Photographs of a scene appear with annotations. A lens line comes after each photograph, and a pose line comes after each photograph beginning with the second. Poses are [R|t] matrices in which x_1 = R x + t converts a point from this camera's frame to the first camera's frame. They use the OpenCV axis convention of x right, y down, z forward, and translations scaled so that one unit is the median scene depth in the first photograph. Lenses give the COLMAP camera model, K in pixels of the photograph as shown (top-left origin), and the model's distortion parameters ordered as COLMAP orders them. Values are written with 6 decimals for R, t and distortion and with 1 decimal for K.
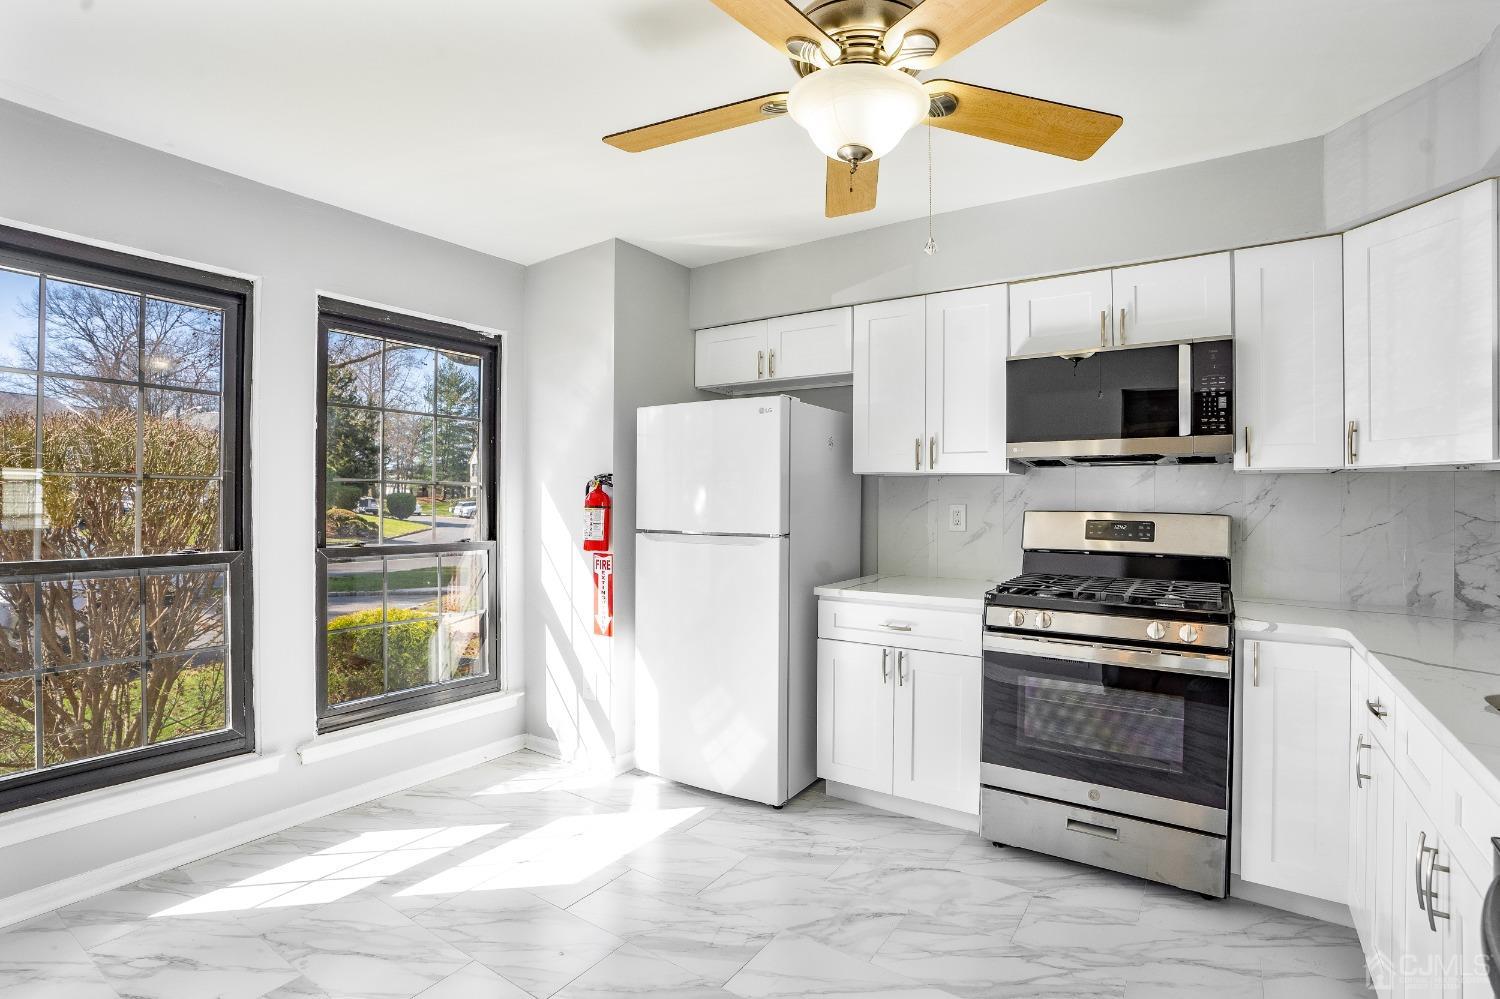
lens RADIAL K [[710.2, 0, 748.8], [0, 710.2, 494.4], [0, 0, 1]] dist [-0.064439, 0.022363]
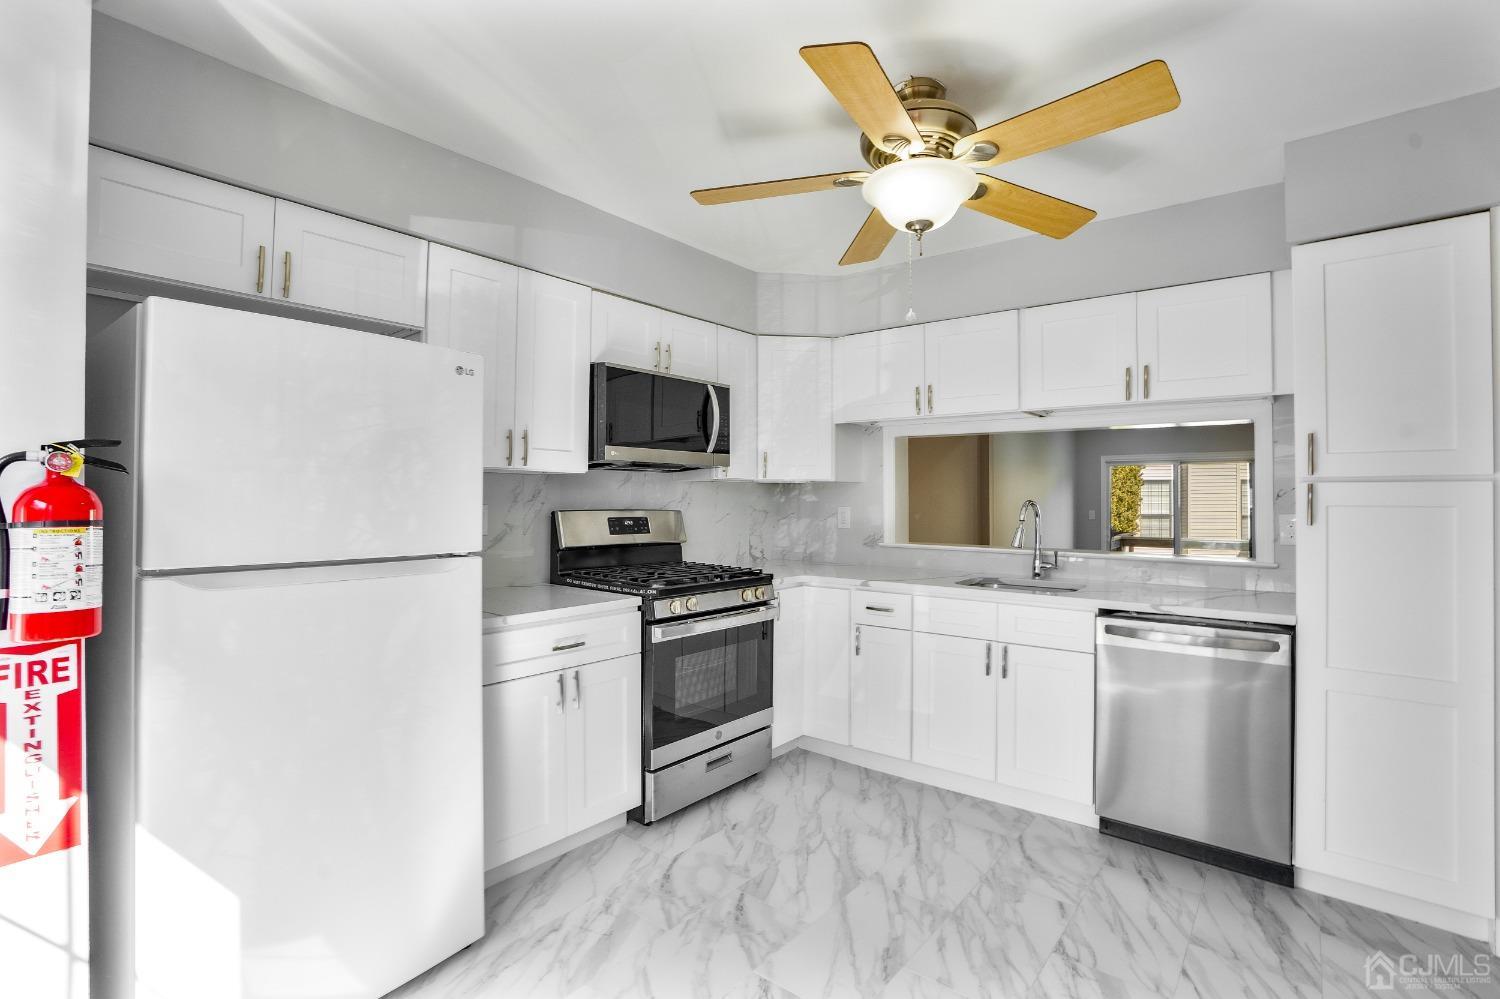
lens RADIAL K [[710.2, 0, 748.8], [0, 710.2, 494.4], [0, 0, 1]] dist [-0.064439, 0.022363]
pose [[0.088108, 0.002434, 0.996108, -0.678666], [-0.008796, 0.999960, -0.001665, -0.000944], [-0.996072, -0.008615, 0.088126, 0.733543]]
